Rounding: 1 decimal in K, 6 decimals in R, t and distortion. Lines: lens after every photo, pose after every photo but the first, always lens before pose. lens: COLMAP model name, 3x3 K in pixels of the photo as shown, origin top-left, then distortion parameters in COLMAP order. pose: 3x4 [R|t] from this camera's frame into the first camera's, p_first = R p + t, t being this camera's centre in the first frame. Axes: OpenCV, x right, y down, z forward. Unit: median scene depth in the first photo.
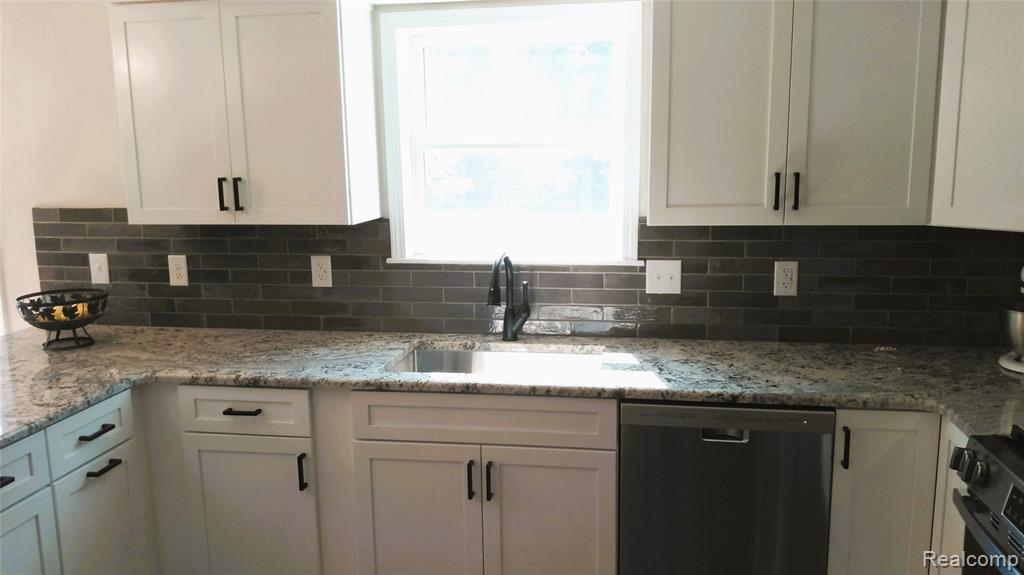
lens RADIAL K [[806.3, 0, 512.0], [0, 806.3, 287.5], [0, 0, 1]] dist [0.093140, -0.166552]
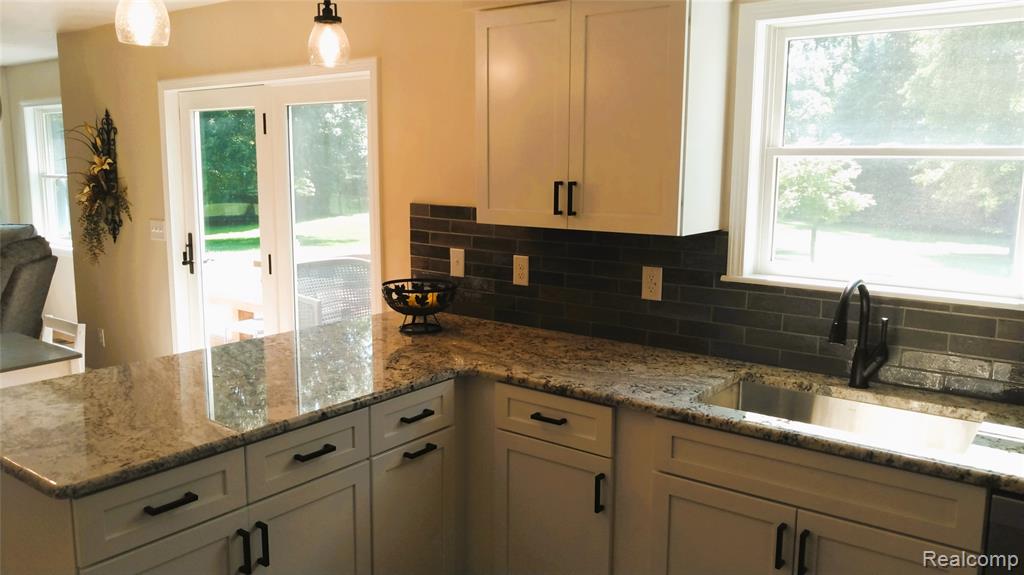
lens RADIAL K [[806.3, 0, 512.0], [0, 806.3, 287.5], [0, 0, 1]] dist [0.093140, -0.166552]
pose [[0.890002, 0.092714, -0.446432, 0.047439], [-0.098263, 0.995102, 0.010763, -0.010498], [0.445243, 0.034288, 0.894753, 0.094688]]
